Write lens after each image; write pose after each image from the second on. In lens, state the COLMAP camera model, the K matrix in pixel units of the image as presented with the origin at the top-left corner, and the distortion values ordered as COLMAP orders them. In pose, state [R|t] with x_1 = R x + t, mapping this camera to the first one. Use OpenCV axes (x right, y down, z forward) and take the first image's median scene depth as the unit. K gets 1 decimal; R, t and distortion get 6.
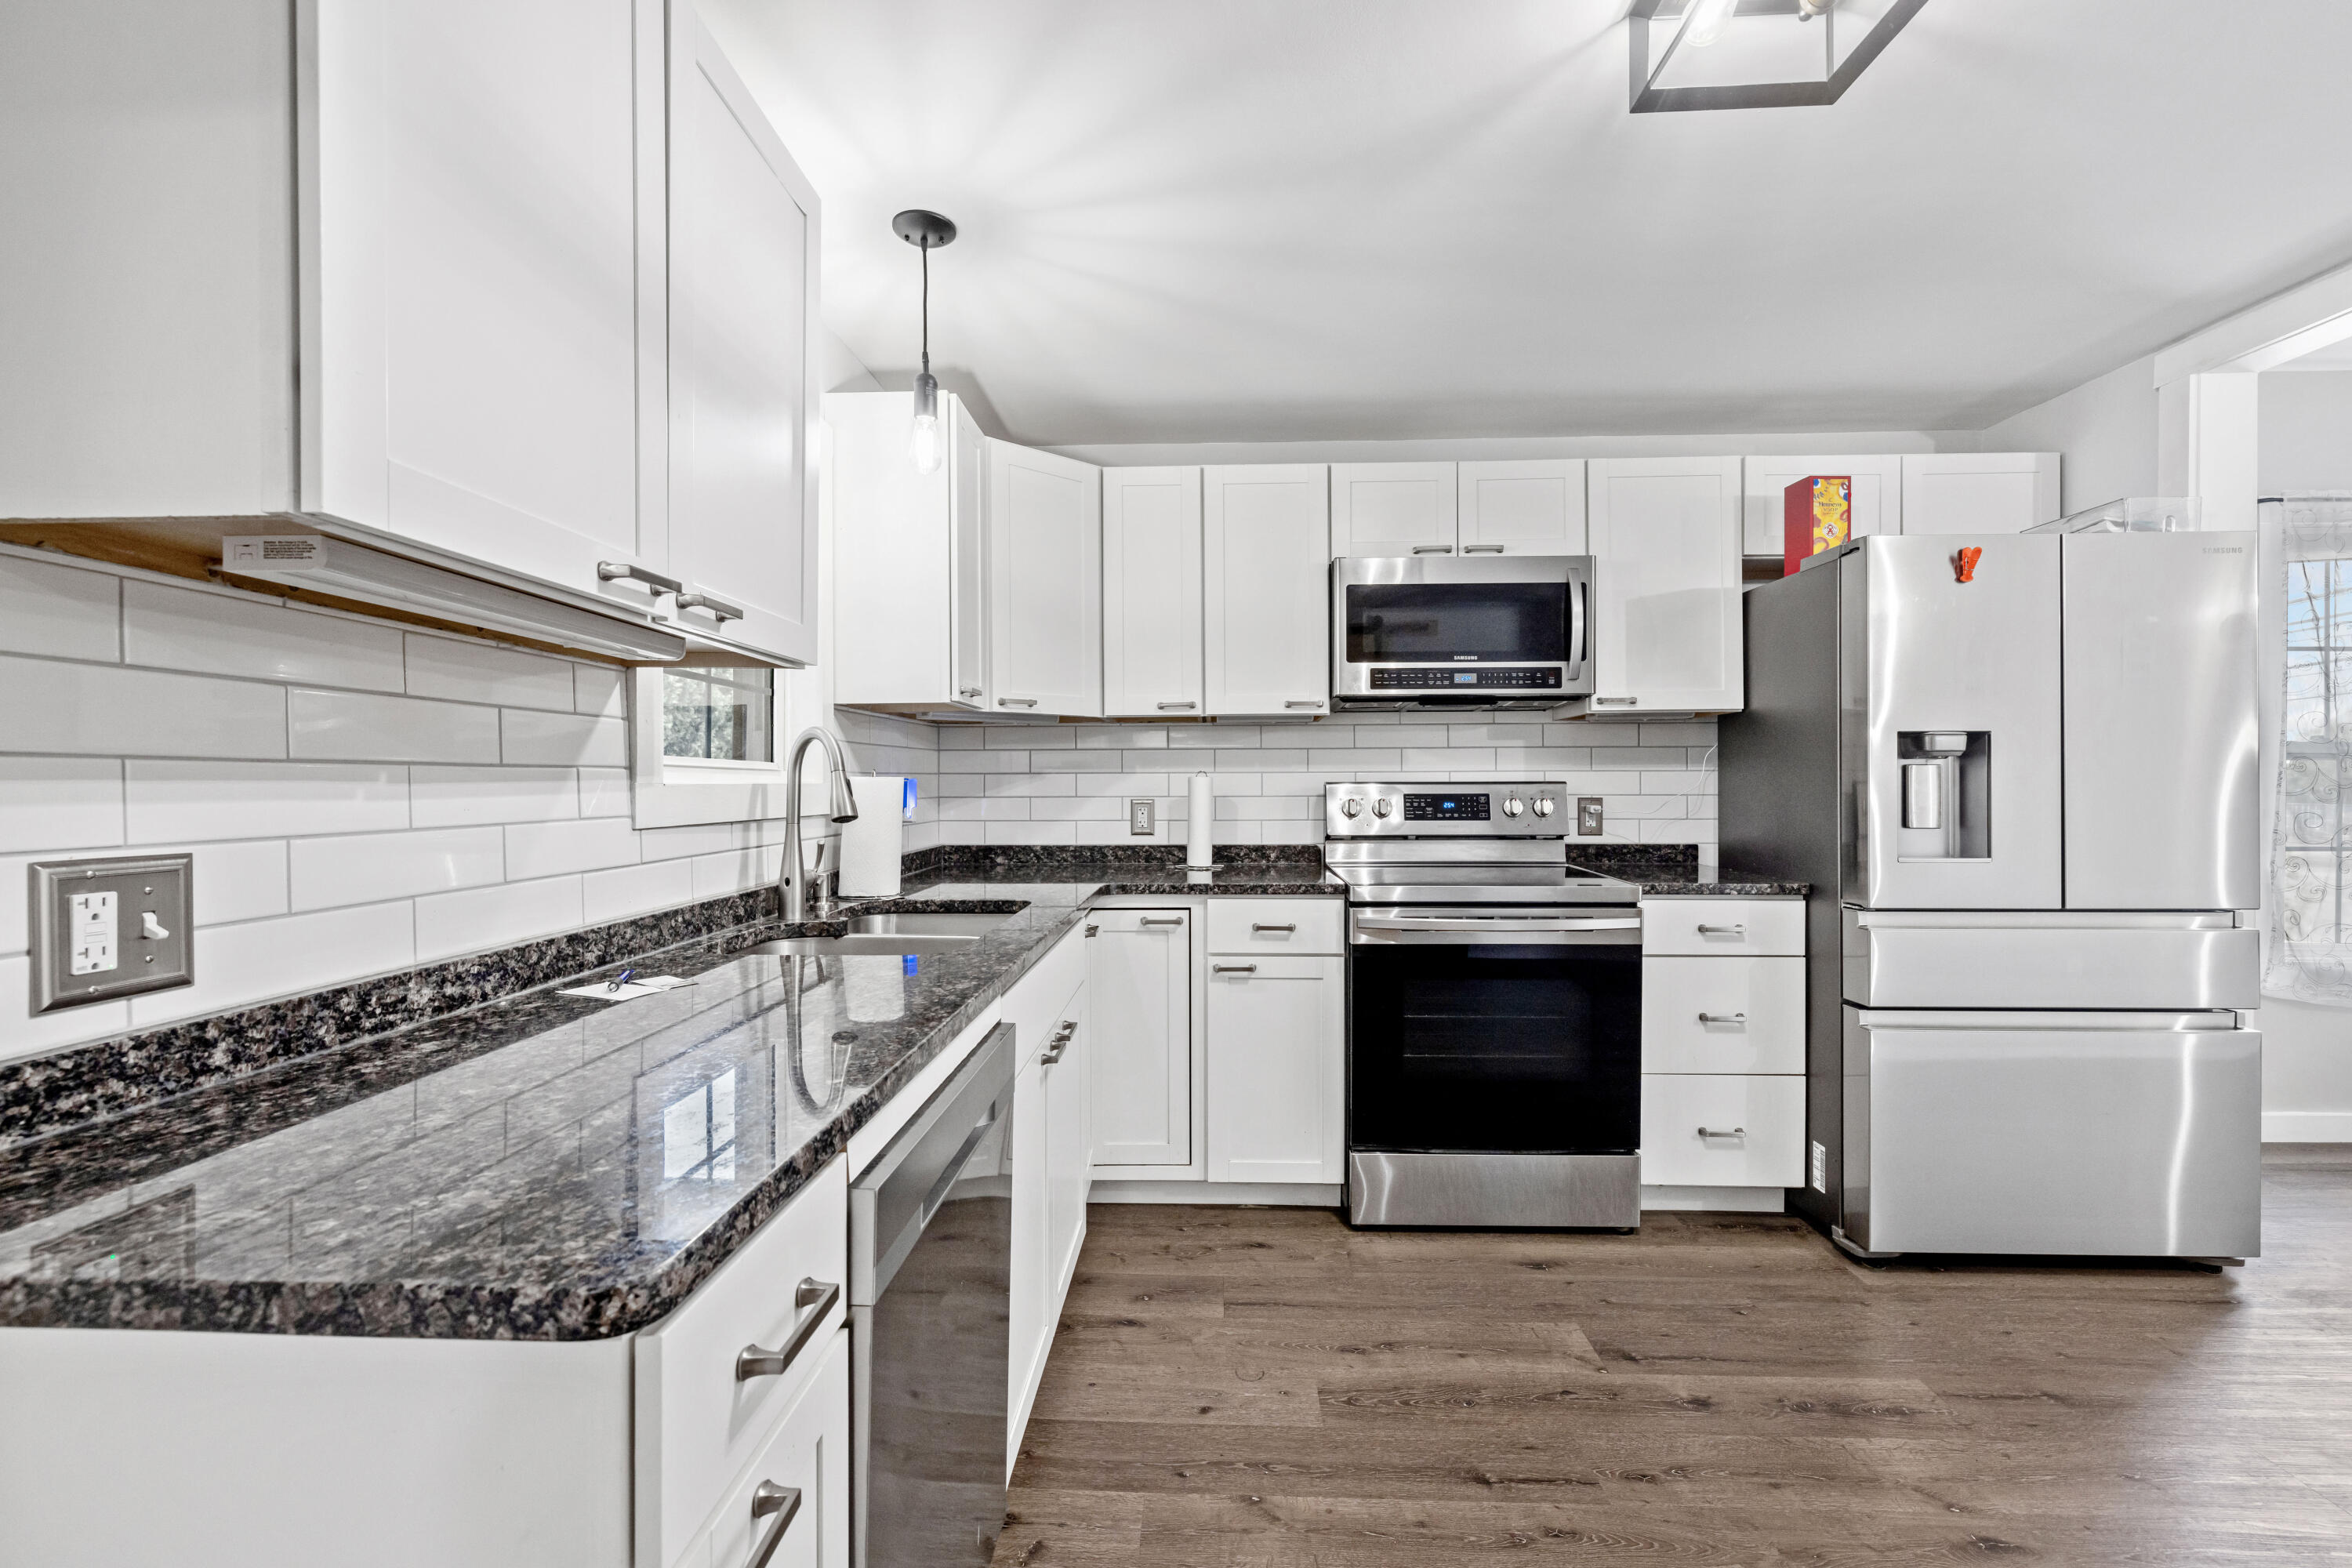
lens RADIAL K [[993.8, 0, 1179.3], [0, 993.8, 785.0], [0, 0, 1]] dist [0.001637, -0.001366]
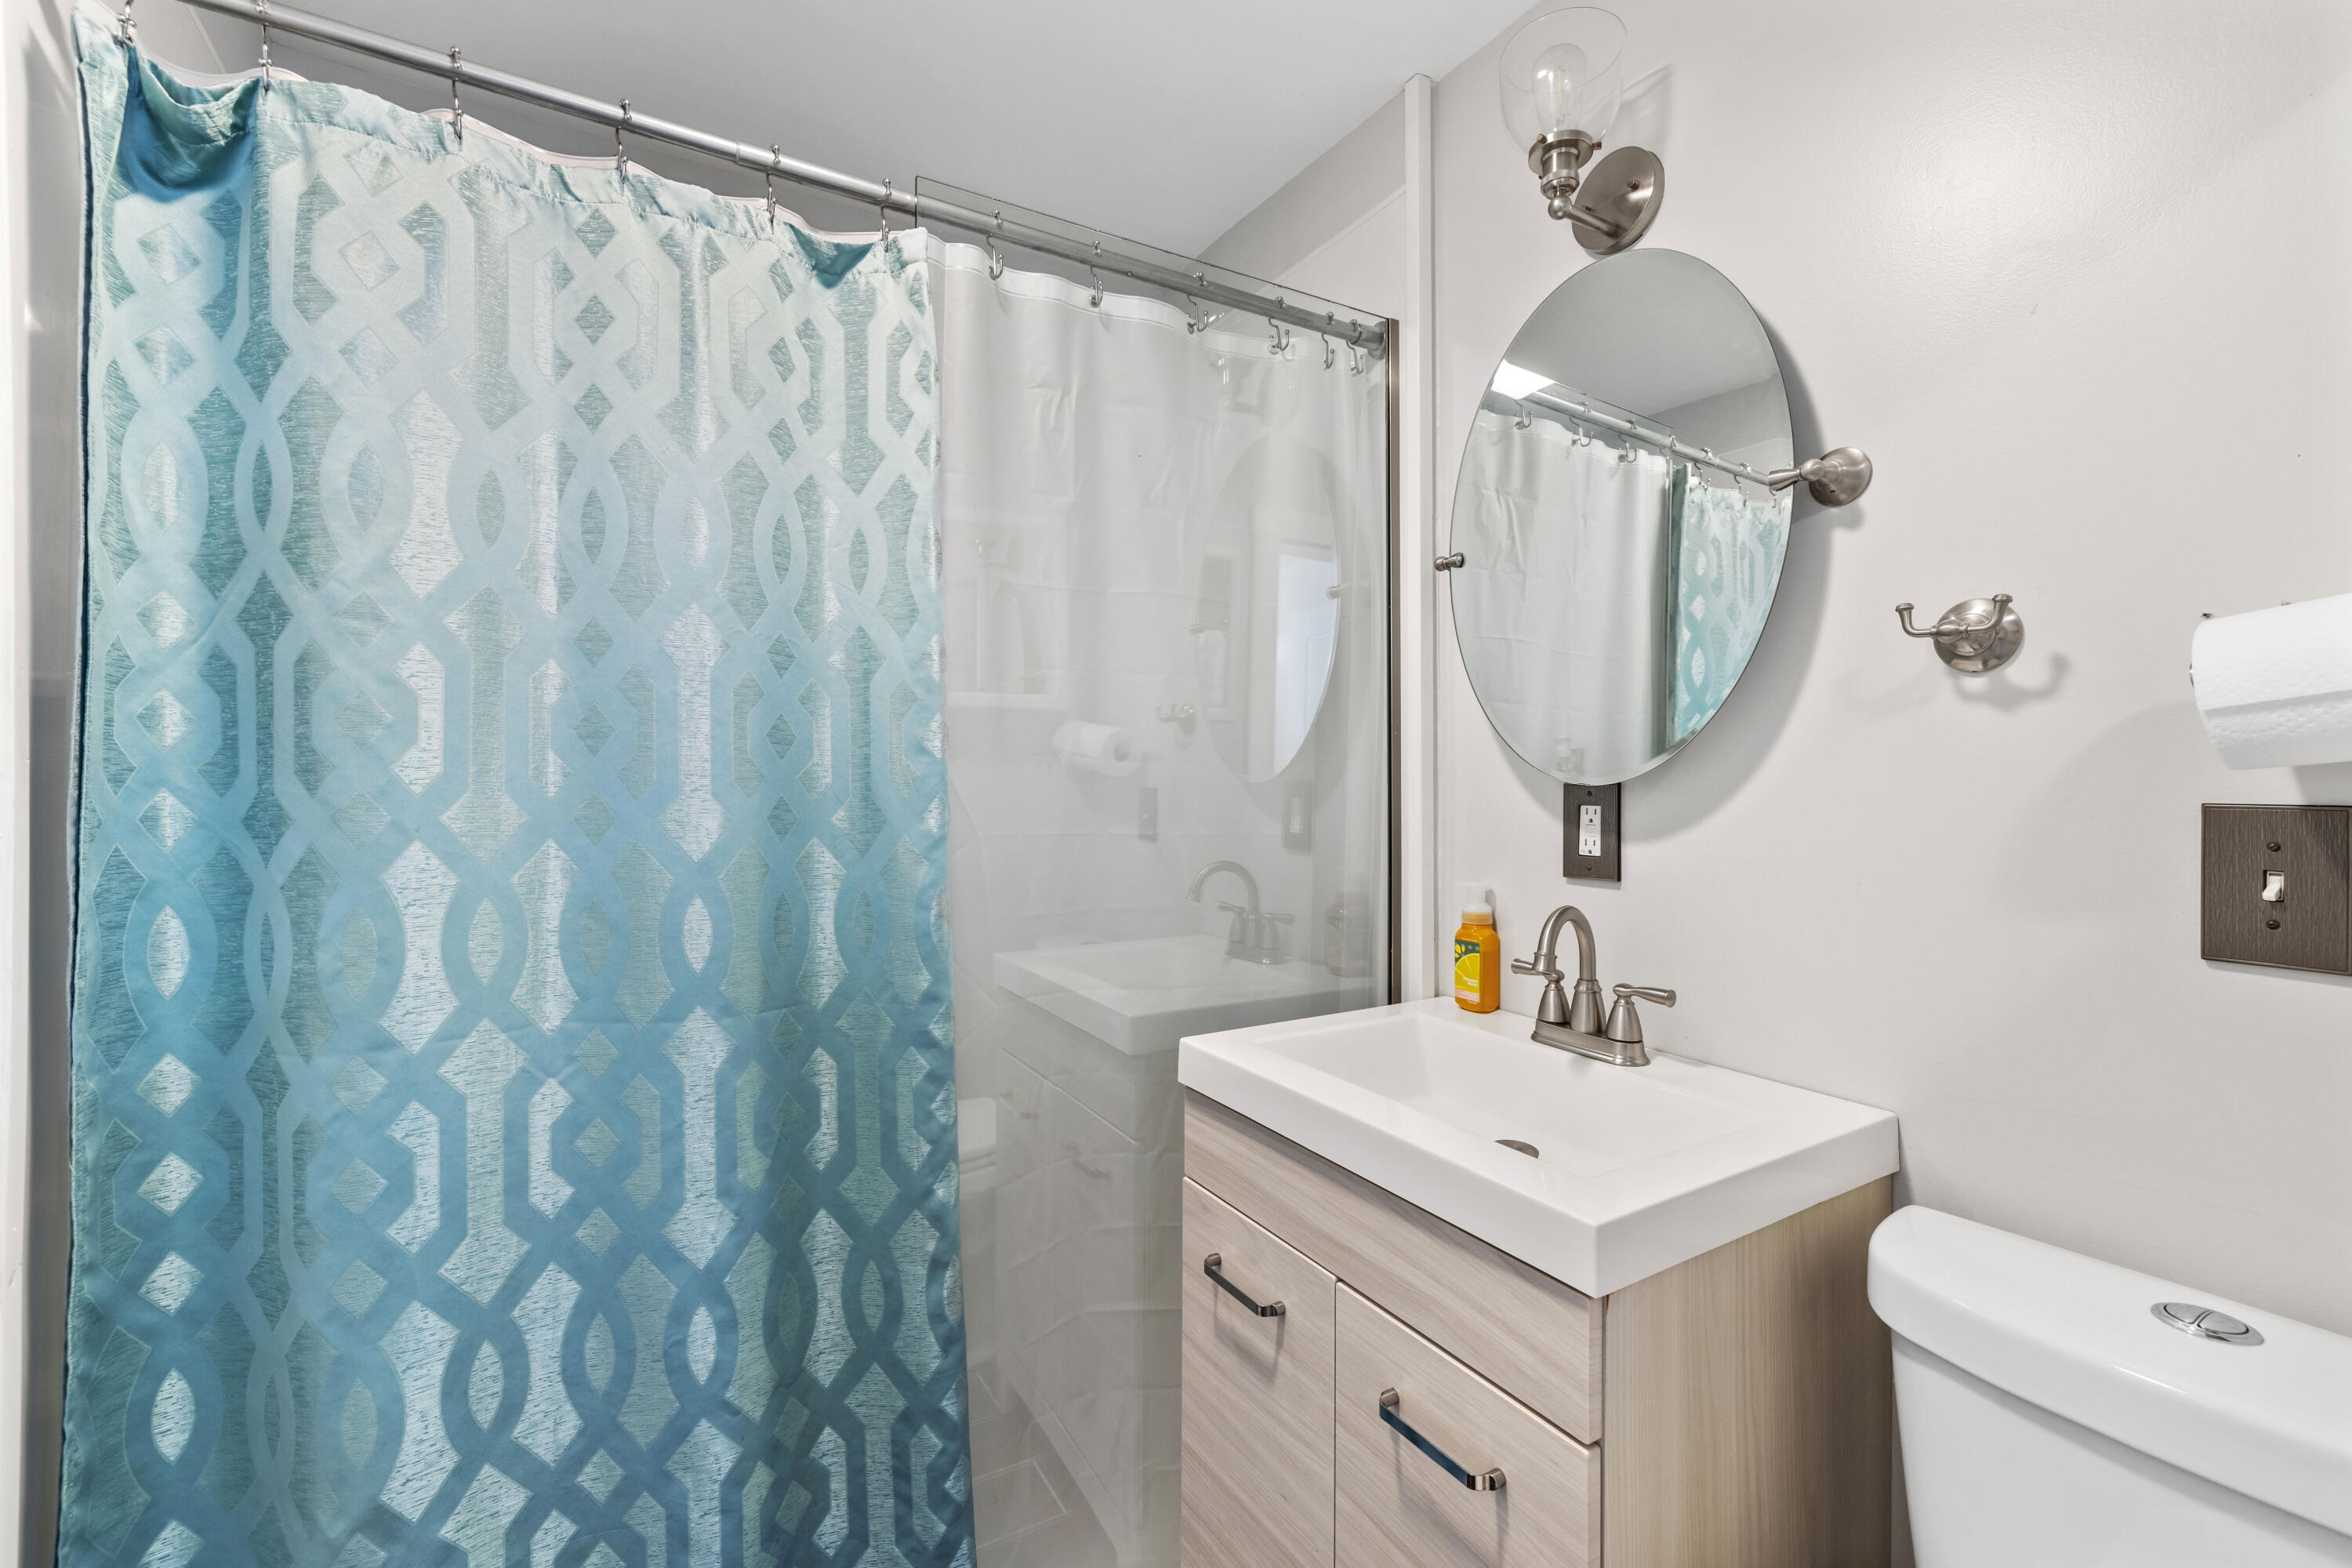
lens RADIAL K [[993.8, 0, 1177.1], [0, 993.8, 778.3], [0, 0, 1]] dist [0.001637, -0.001366]
pose [[-0.839476, 0.003085, -0.543389, 0.110743], [-0.001653, 0.999965, 0.008230, 0.017975], [0.543395, 0.007807, -0.839441, 0.676752]]
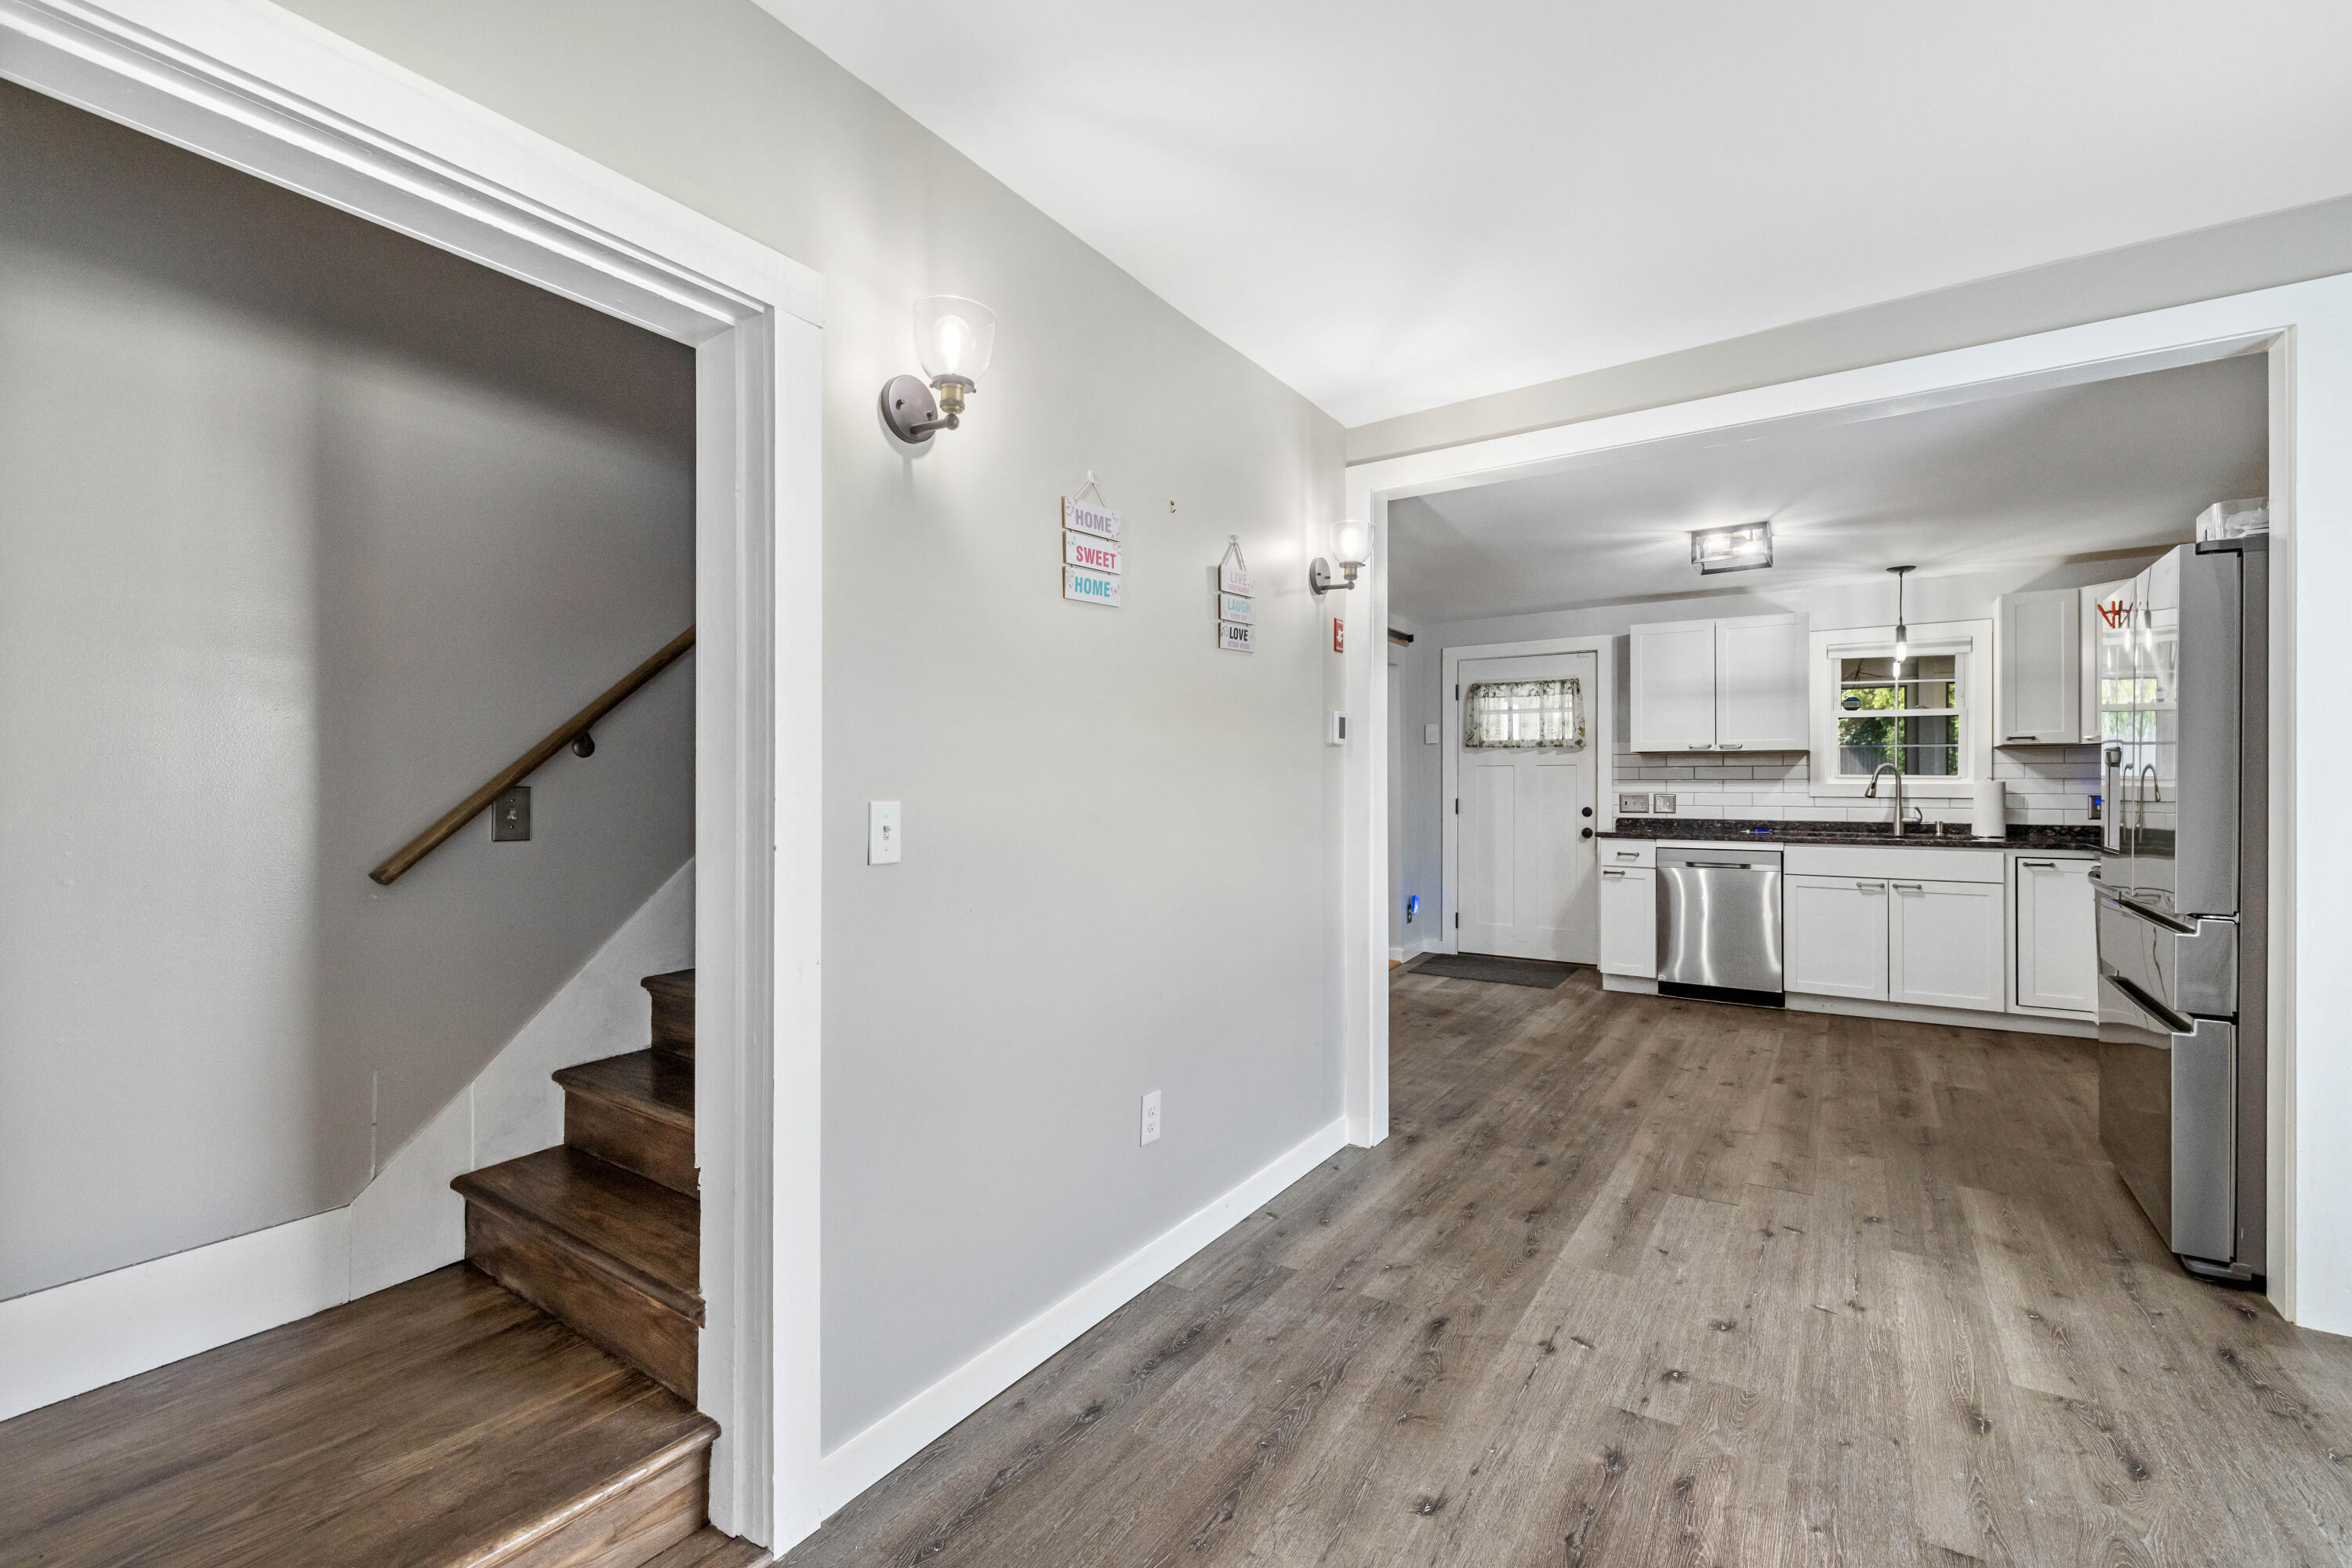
lens RADIAL K [[993.8, 0, 1191.2], [0, 993.8, 783.0], [0, 0, 1]] dist [0.001637, -0.001366]
pose [[-0.523101, 0.002361, -0.852268, 2.414937], [-0.001550, 0.999992, 0.003721, -0.009528], [0.852269, 0.003267, -0.523093, 0.650856]]
